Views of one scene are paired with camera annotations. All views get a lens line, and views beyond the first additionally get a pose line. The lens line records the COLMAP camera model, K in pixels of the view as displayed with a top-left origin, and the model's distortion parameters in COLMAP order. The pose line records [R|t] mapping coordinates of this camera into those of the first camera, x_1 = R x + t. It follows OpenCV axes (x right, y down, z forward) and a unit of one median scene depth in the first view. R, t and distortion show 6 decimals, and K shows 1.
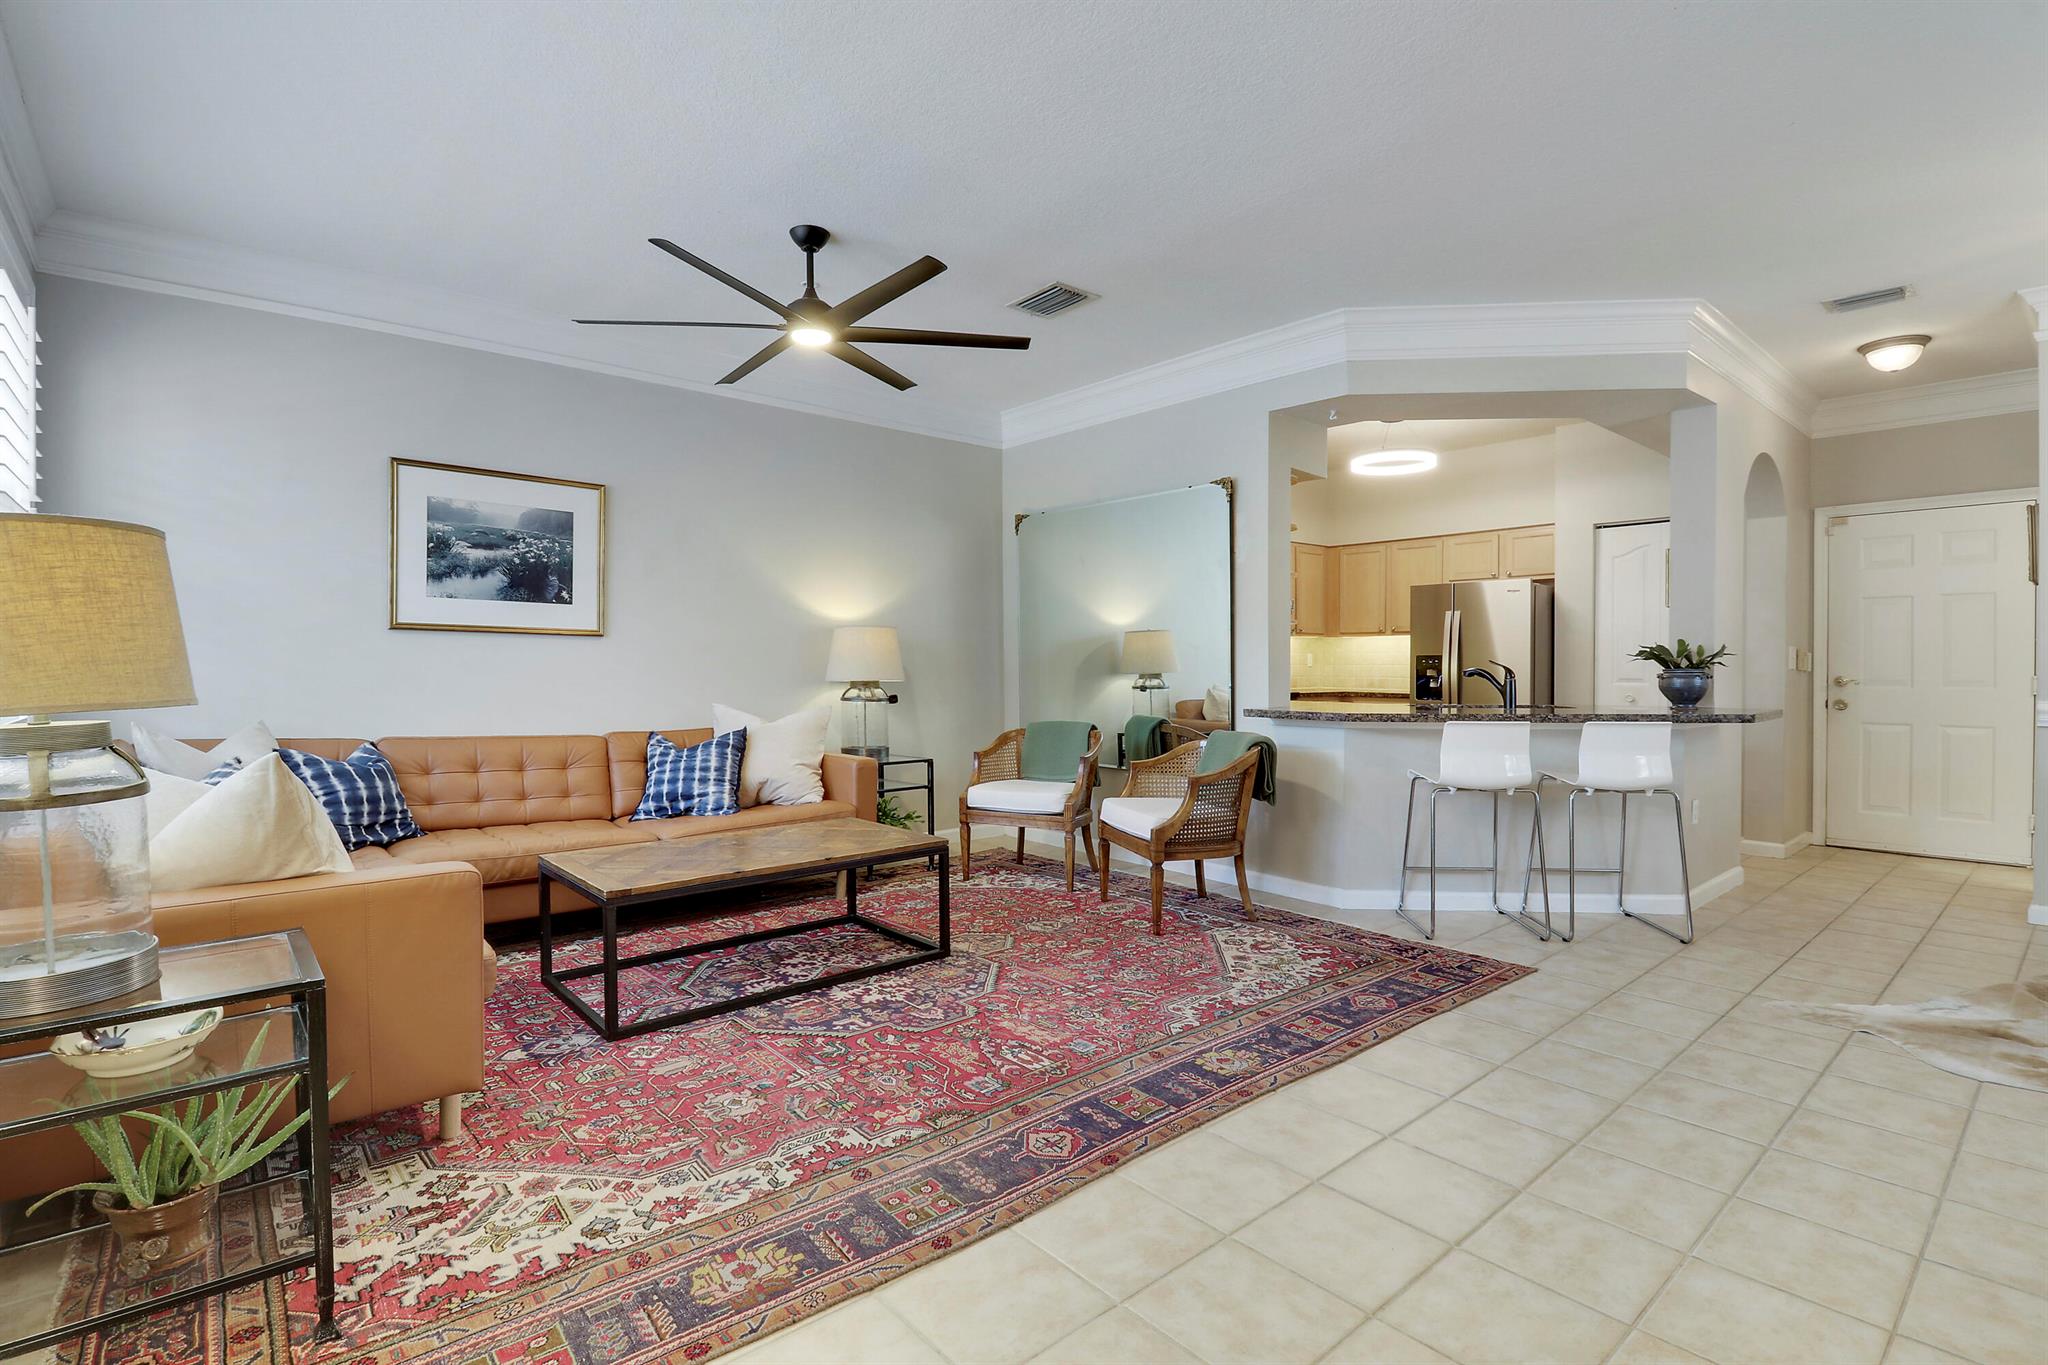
lens RADIAL K [[965.4, 0, 1006.9], [0, 965.4, 687.3], [0, 0, 1]] dist [-0.005035, -0.009821]
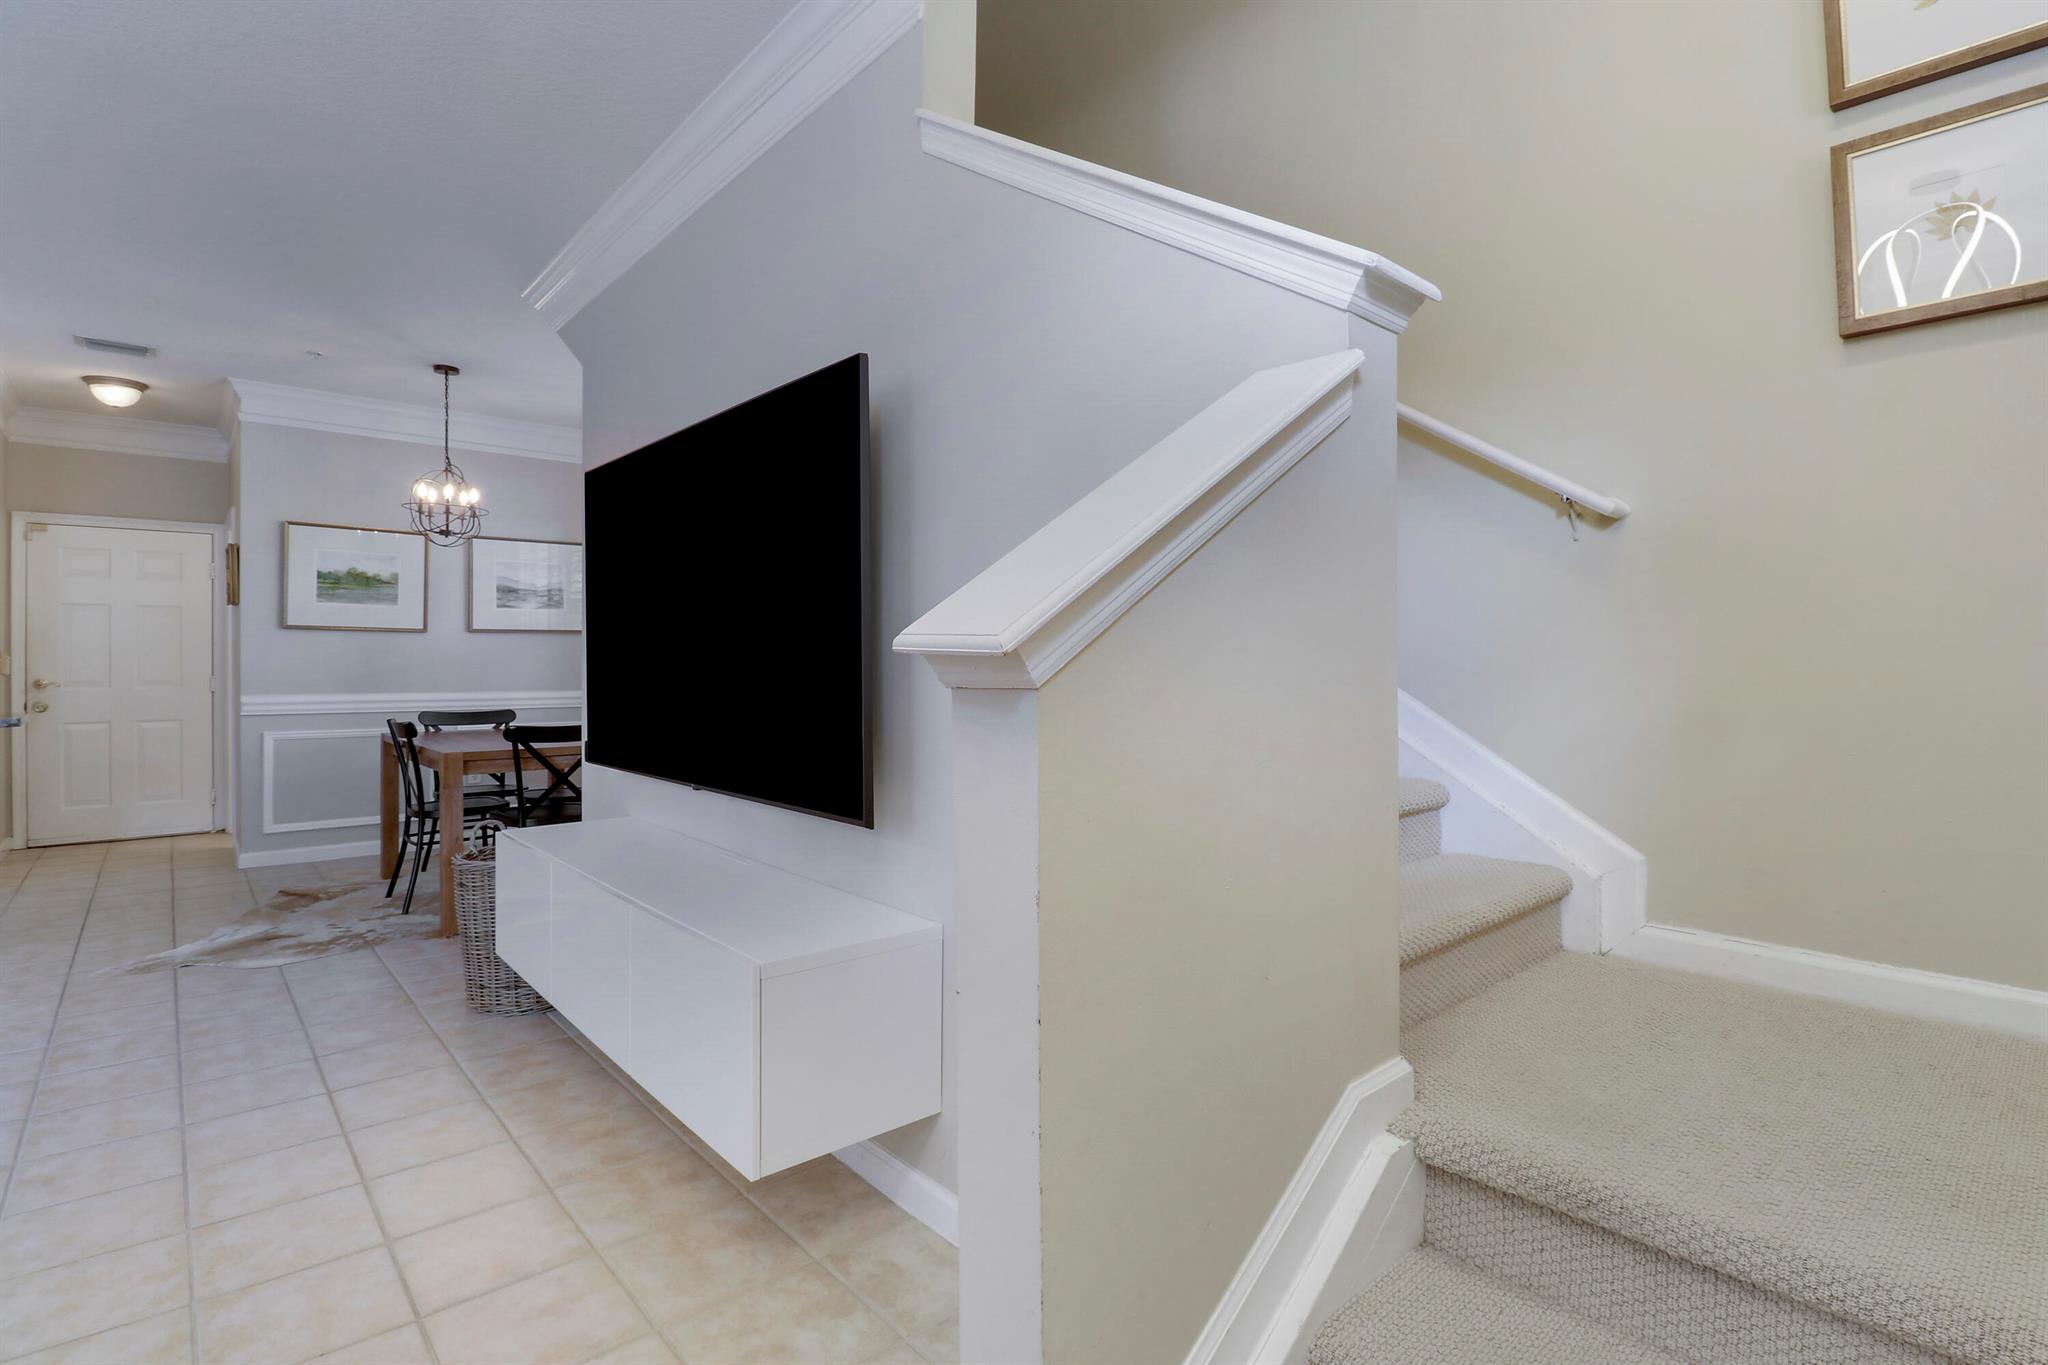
lens RADIAL K [[965.4, 0, 1048.1], [0, 965.4, 646.3], [0, 0, 1]] dist [-0.005035, -0.009821]
pose [[-0.033862, 0.016409, 0.999292, -0.265714], [0.025546, 0.999553, -0.015547, -0.004656], [-0.999100, 0.025001, -0.034266, -0.065059]]
